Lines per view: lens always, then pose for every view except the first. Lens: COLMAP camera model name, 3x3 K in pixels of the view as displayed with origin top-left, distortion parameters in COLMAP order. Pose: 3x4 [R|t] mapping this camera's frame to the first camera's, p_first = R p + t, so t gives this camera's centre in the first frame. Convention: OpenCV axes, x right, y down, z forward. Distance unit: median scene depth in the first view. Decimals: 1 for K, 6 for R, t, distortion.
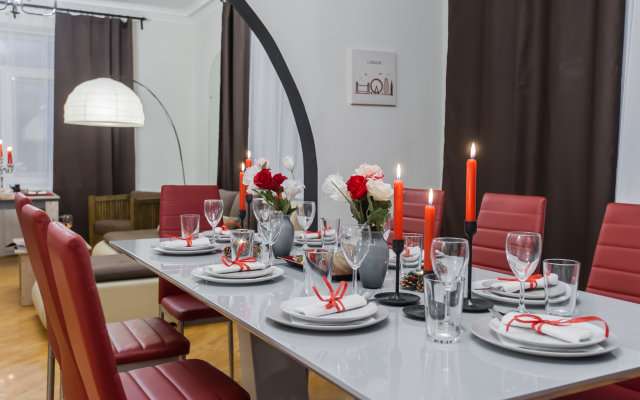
lens RADIAL K [[593.3, 0, 319.8], [0, 593.3, 196.4], [0, 0, 1]] dist [0.005188, 0.000000]
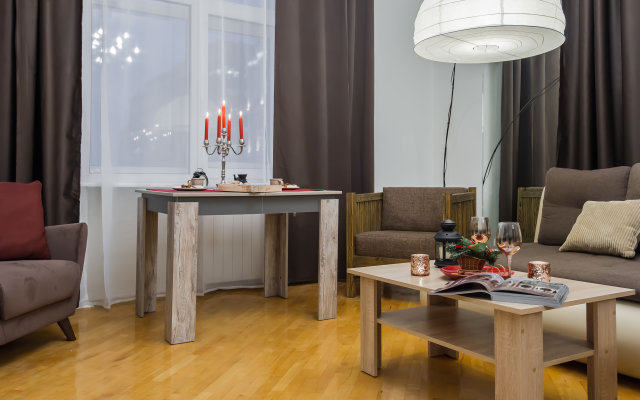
lens RADIAL K [[545.4, 0, 333.3], [0, 545.4, 177.3], [0, 0, 1]] dist [0.052485, 0.000301]
pose [[0.999023, -0.015706, 0.041299, -0.412579], [0.018571, 0.997378, -0.069948, 0.021997], [-0.040092, 0.070647, 0.996695, 0.406008]]
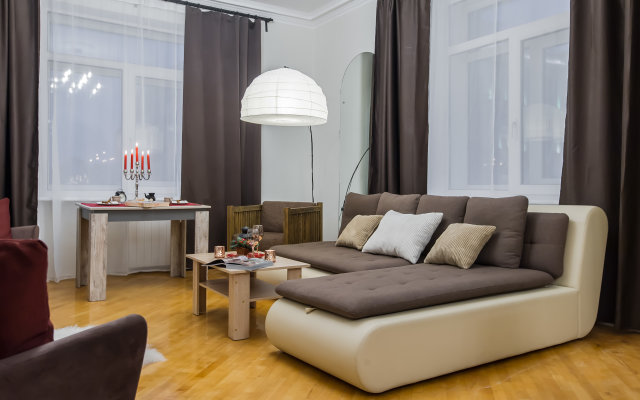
lens RADIAL K [[518.8, 0, 320.3], [0, 518.8, 196.8], [0, 0, 1]] dist [0.051507, -0.005272]
pose [[0.998778, -0.005978, 0.049064, -0.274338], [0.007816, 0.999271, -0.037363, 0.015261], [-0.048805, 0.037701, 0.998097, 0.185075]]
